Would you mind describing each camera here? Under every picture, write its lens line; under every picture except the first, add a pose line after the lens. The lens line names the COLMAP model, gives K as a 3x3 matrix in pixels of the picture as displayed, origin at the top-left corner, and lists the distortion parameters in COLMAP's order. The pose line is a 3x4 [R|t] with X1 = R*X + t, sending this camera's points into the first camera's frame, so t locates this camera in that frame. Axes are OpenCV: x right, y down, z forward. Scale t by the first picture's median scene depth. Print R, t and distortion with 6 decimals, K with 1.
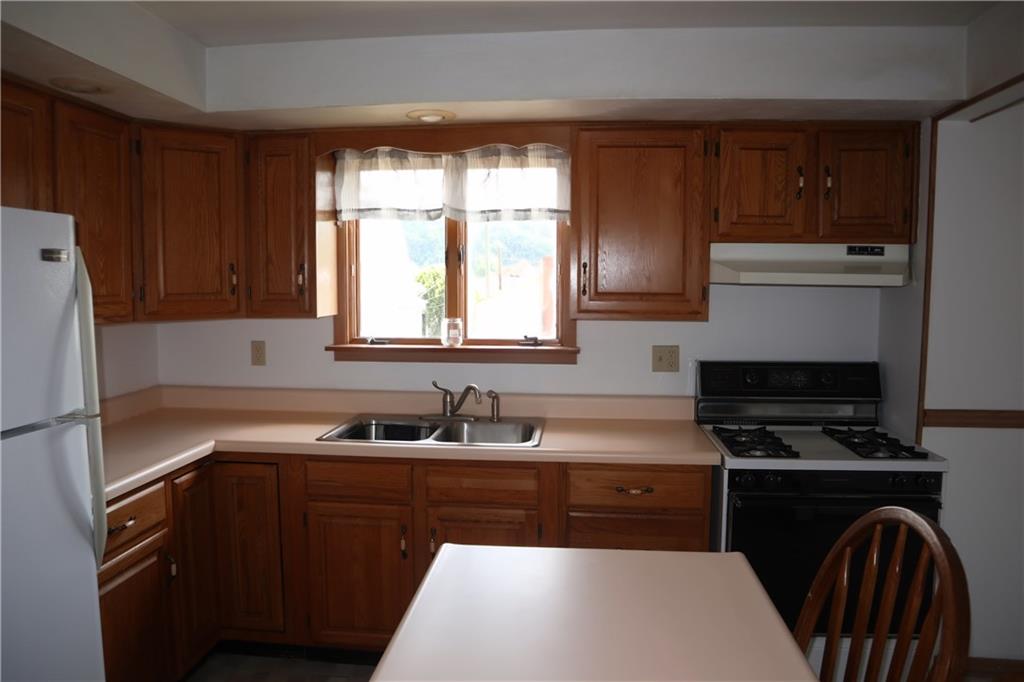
lens RADIAL K [[710.0, 0, 510.2], [0, 710.0, 337.0], [0, 0, 1]] dist [-0.126907, 0.080434]
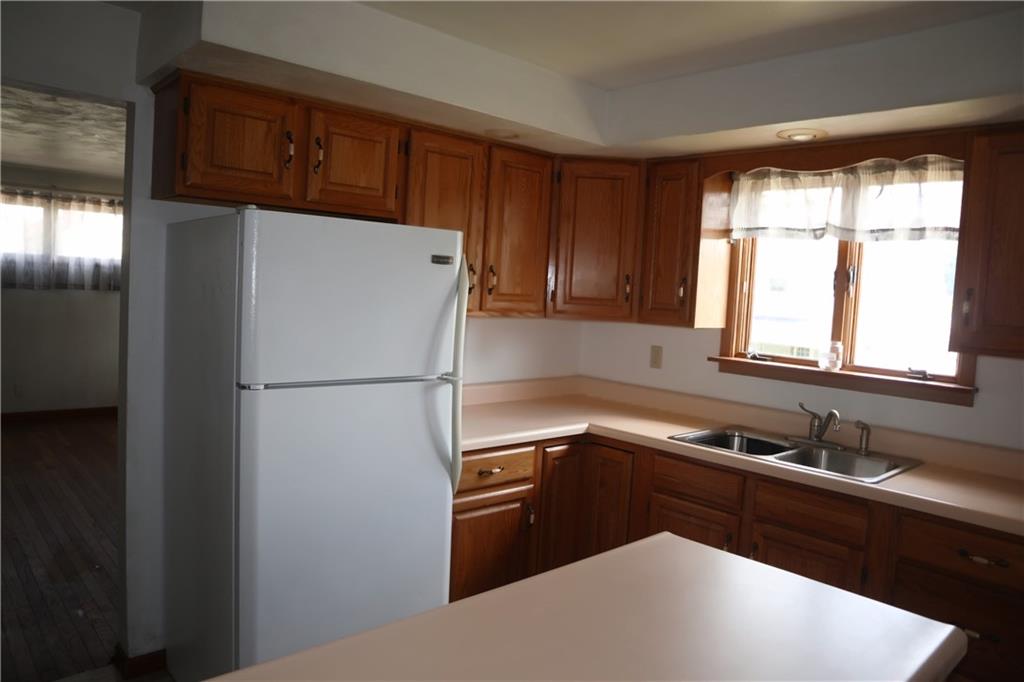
lens RADIAL K [[710.0, 0, 510.2], [0, 710.0, 337.0], [0, 0, 1]] dist [-0.126907, 0.080434]
pose [[0.745201, 0.085777, -0.661300, 0.222271], [-0.105101, 0.994406, 0.010550, 0.004318], [0.658505, 0.061641, 0.750048, 0.004073]]
